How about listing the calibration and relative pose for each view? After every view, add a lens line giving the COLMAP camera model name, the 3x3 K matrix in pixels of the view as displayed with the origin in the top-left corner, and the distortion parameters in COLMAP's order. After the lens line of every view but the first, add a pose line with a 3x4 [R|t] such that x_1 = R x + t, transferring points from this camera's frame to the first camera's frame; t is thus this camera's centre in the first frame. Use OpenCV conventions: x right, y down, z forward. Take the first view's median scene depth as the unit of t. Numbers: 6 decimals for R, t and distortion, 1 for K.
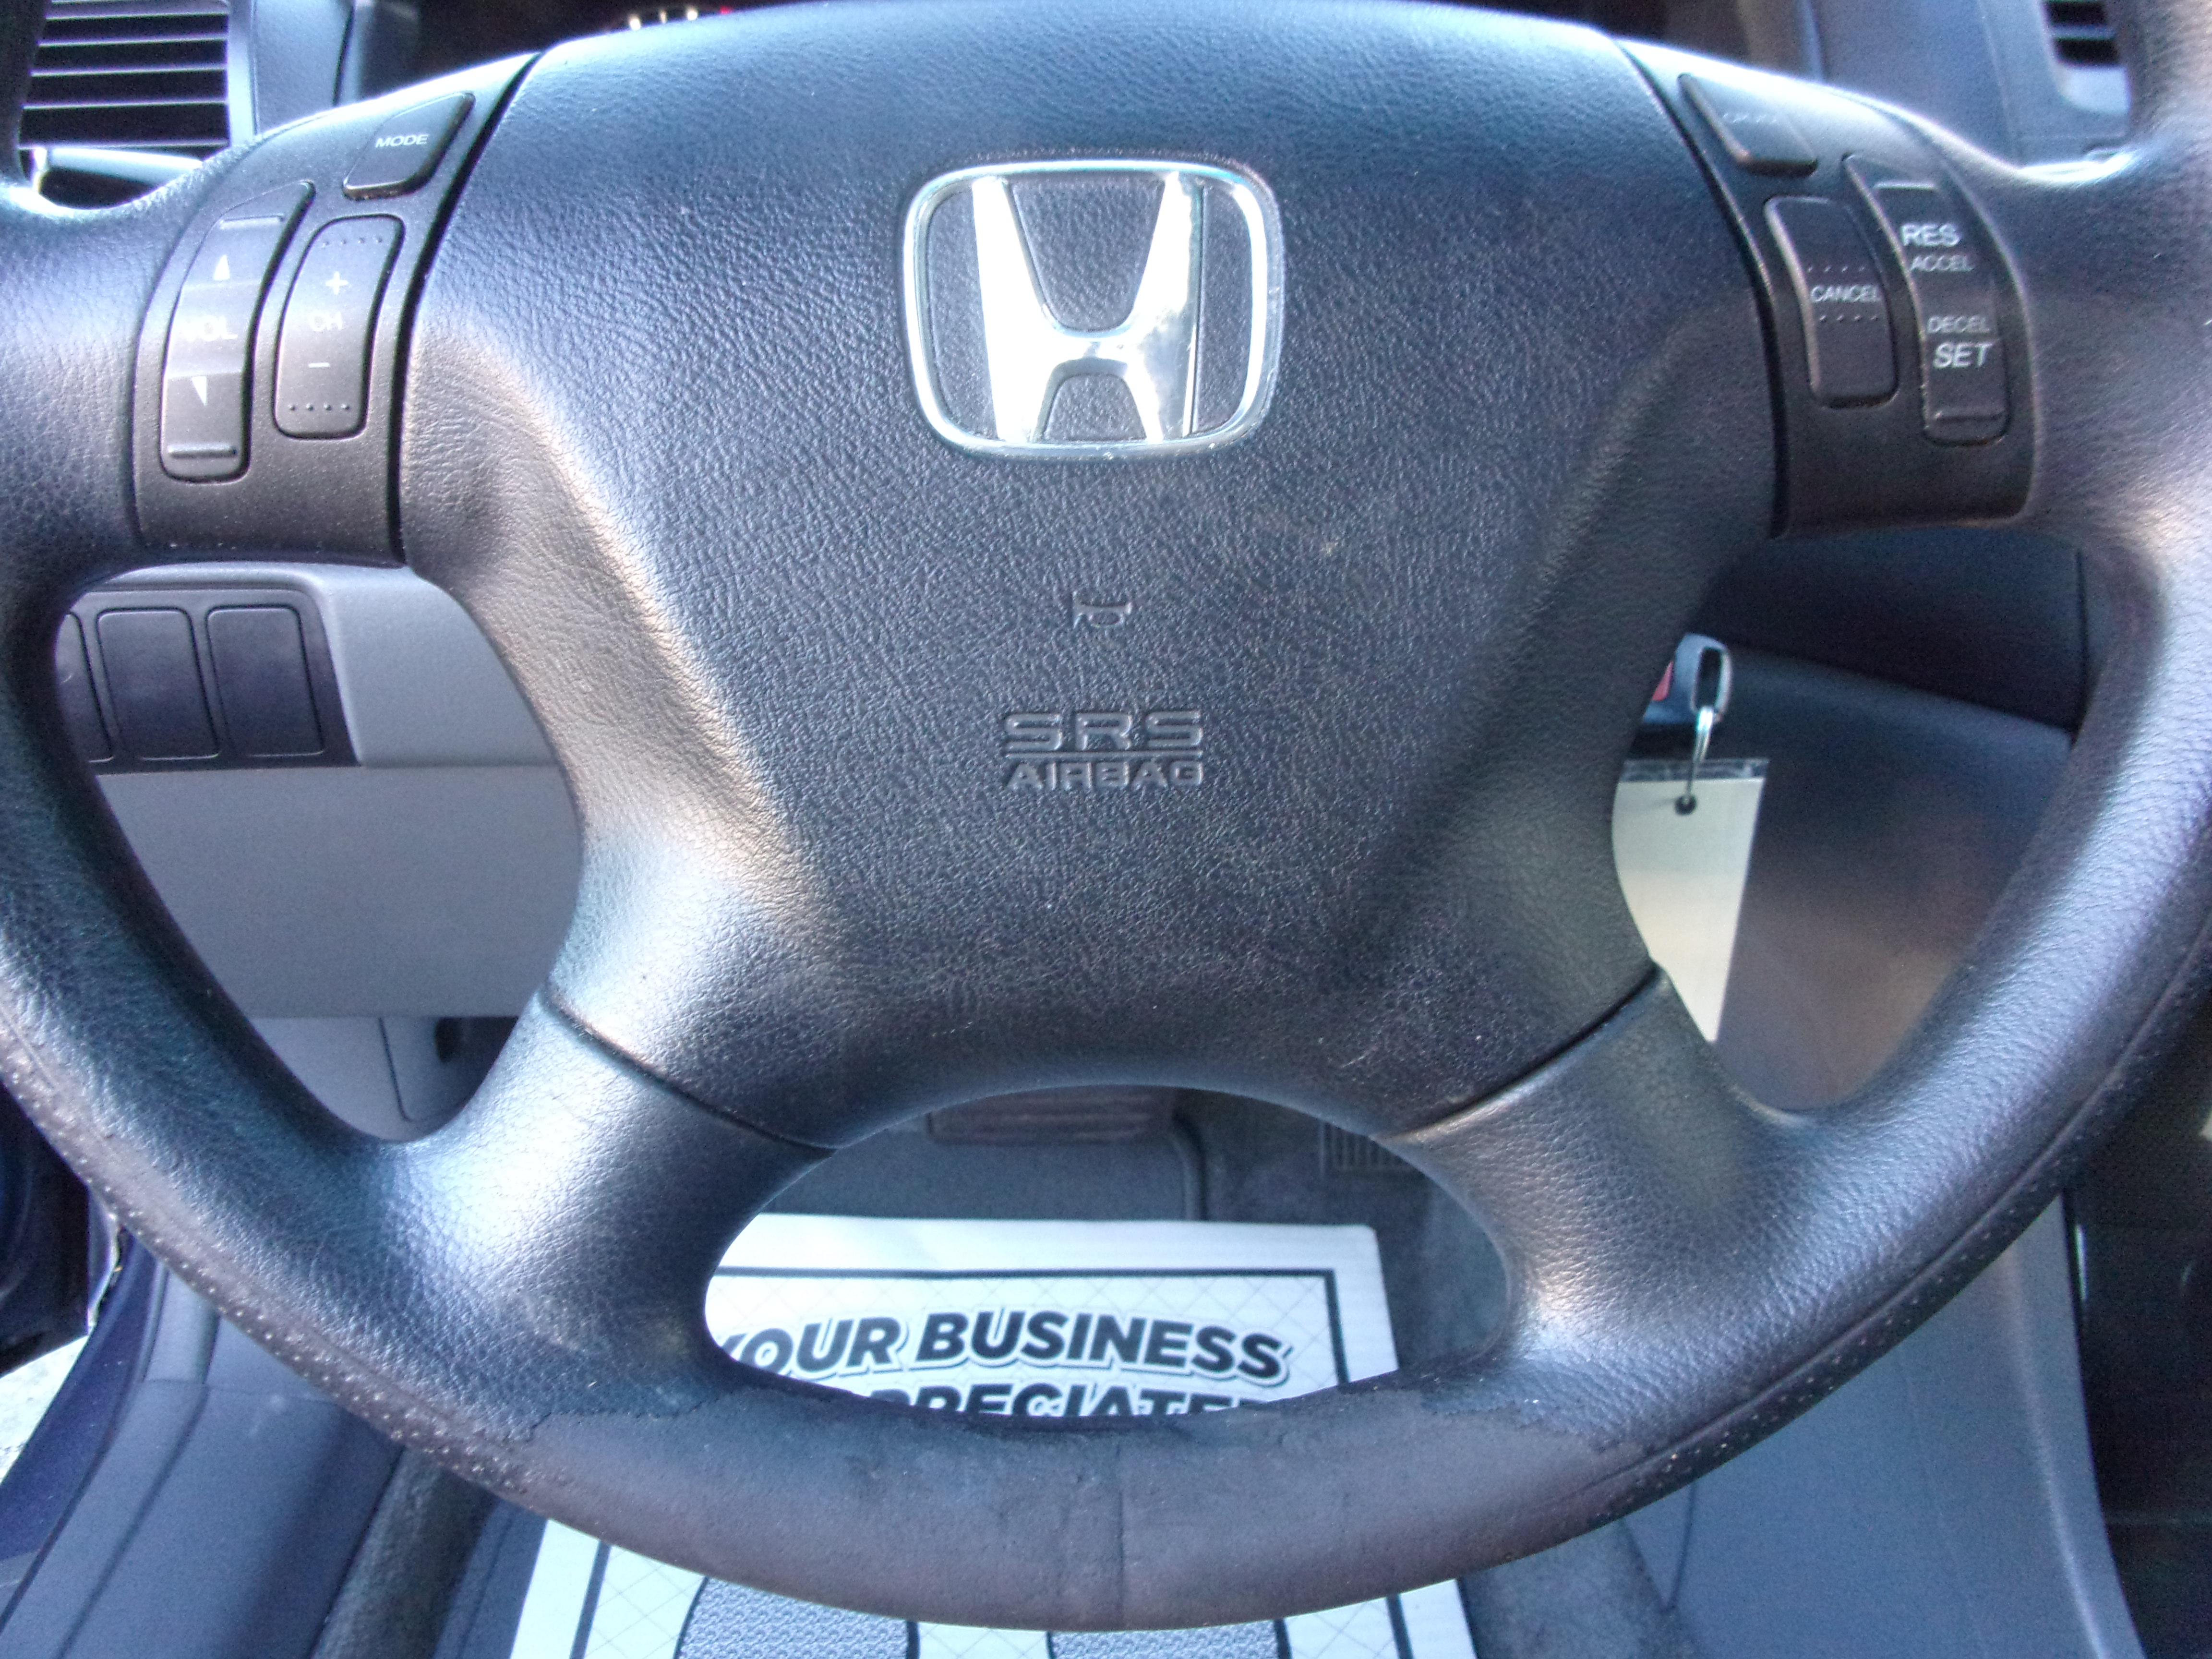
lens RADIAL K [[1813.6, 0, 1106.0], [0, 1813.6, 829.5], [0, 0, 1]] dist [0.000103, -0.046035]
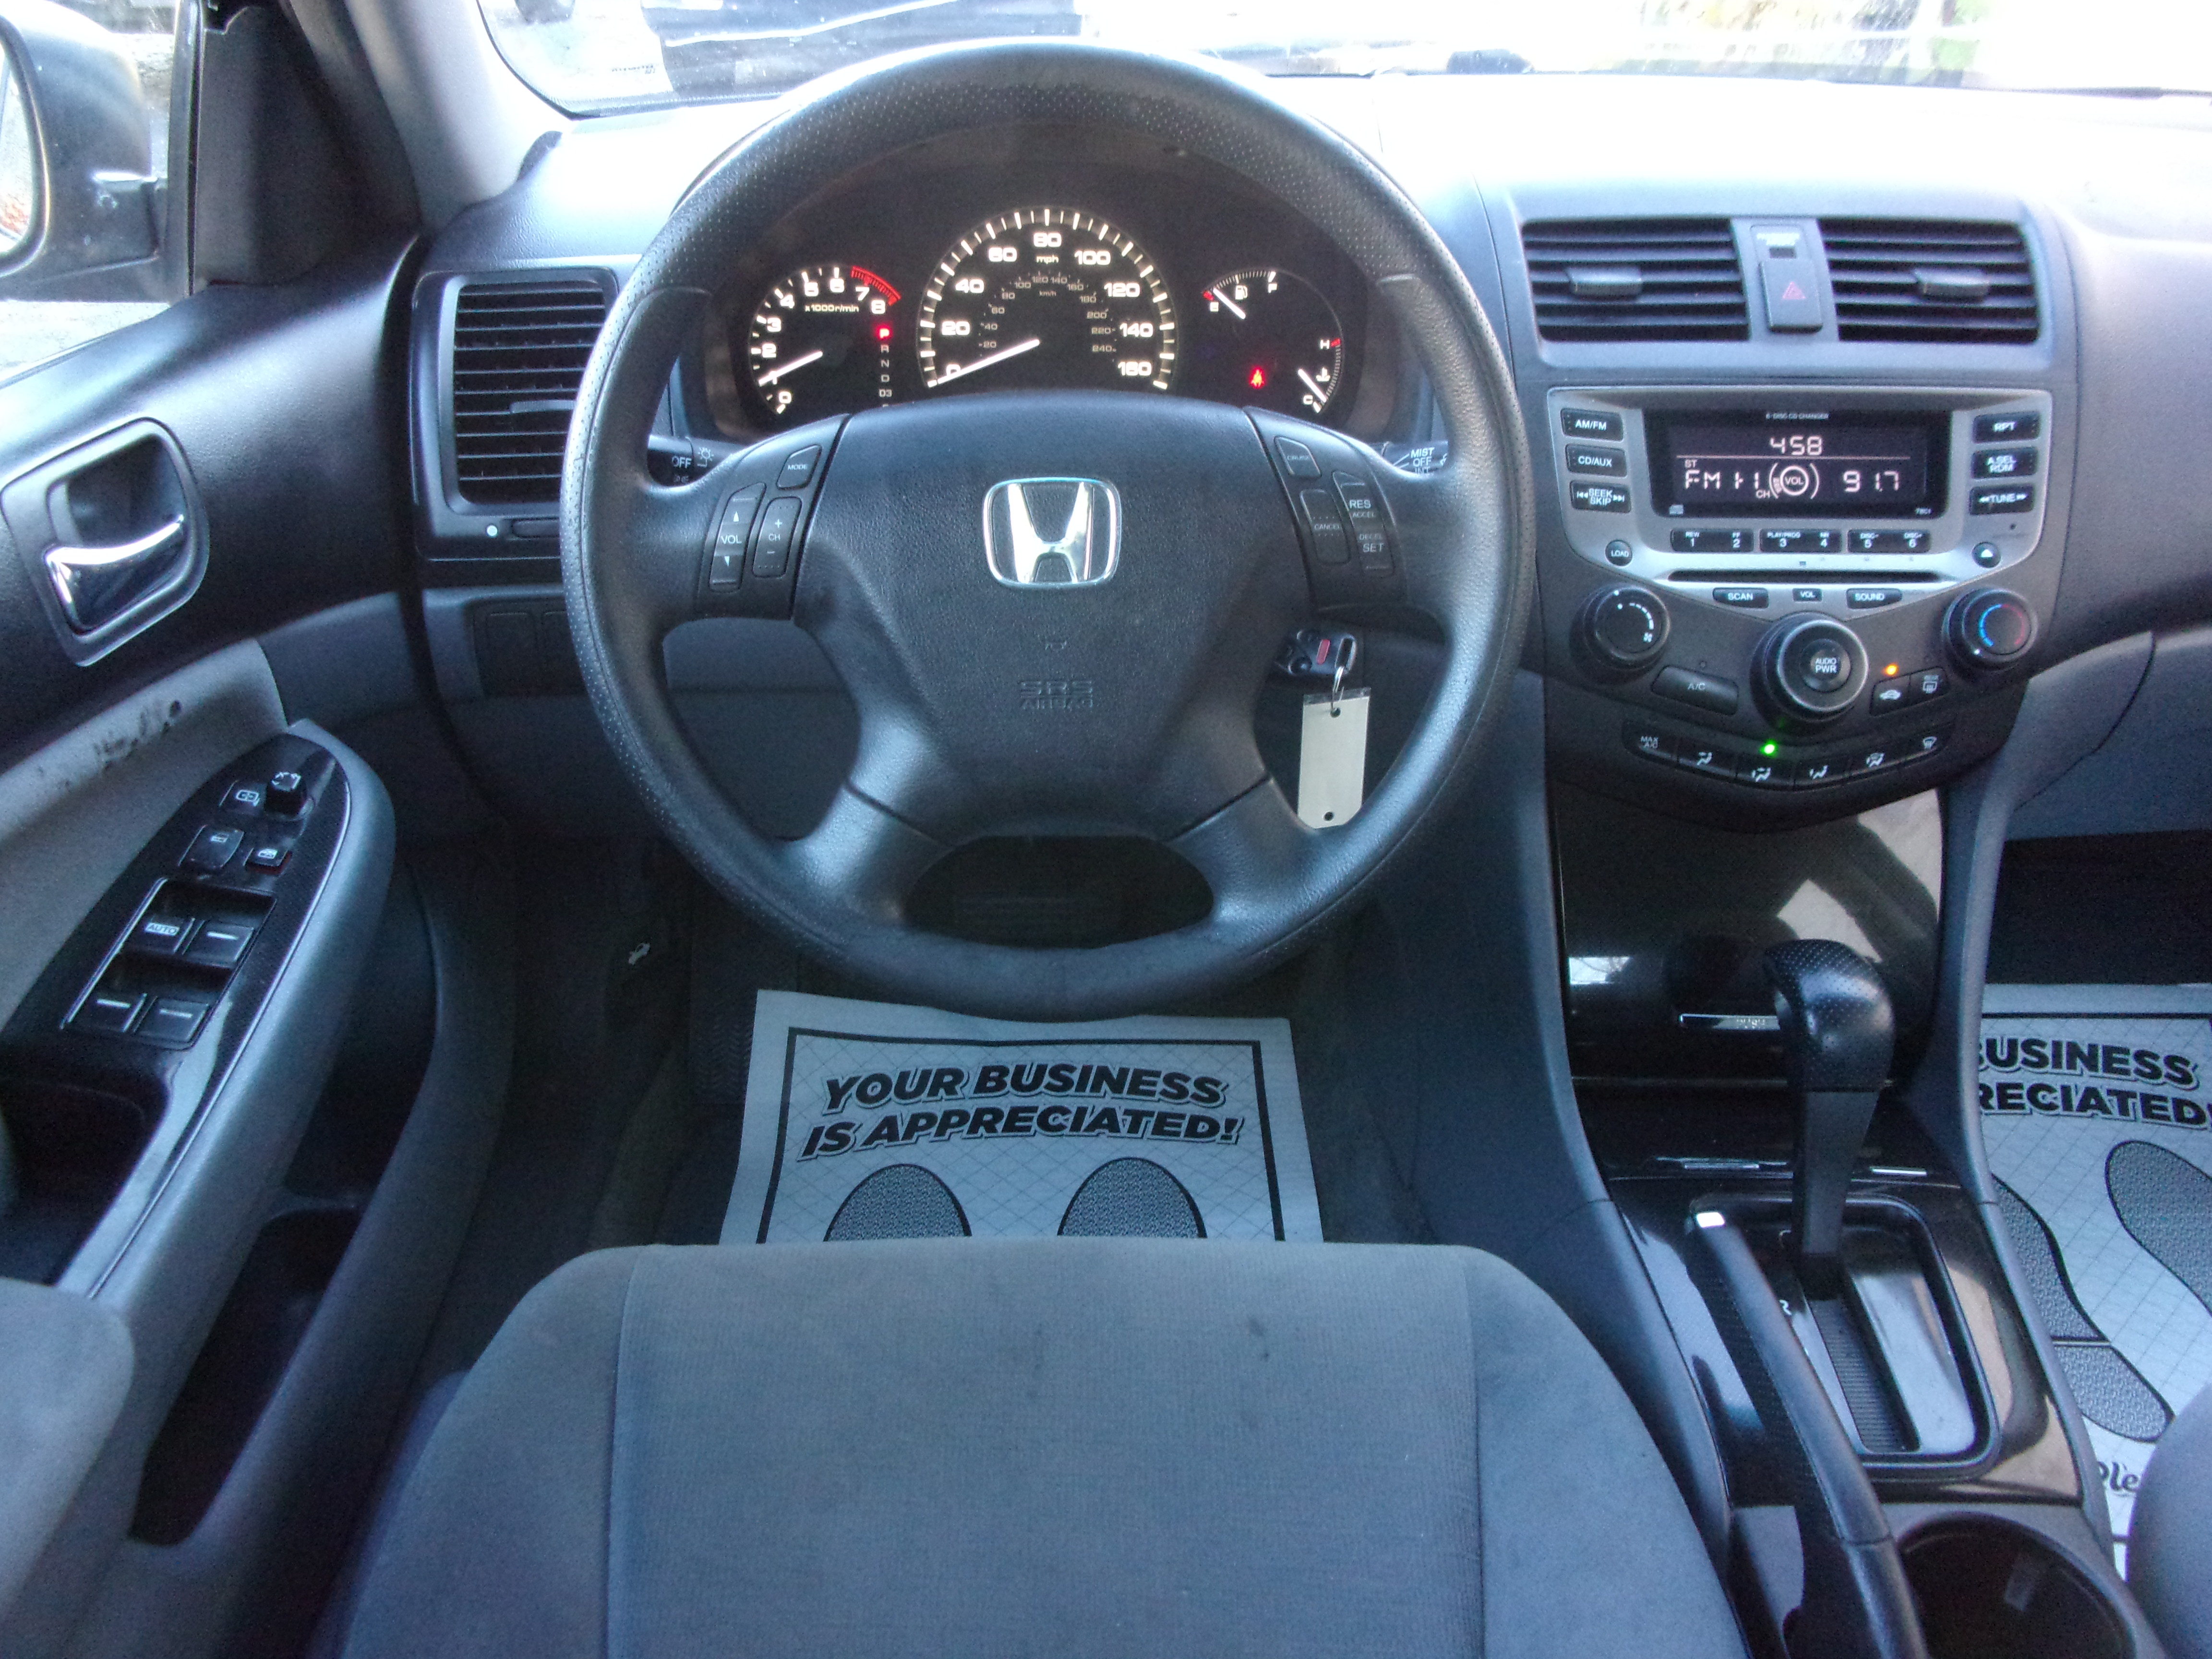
lens RADIAL K [[1813.6, 0, 1106.0], [0, 1813.6, 829.5], [0, 0, 1]] dist [0.000103, -0.046035]
pose [[0.999725, 0.002661, -0.023308, 0.134856], [-0.001662, 0.999084, 0.042765, 0.043049], [0.023401, -0.042714, 0.998813, -1.705861]]
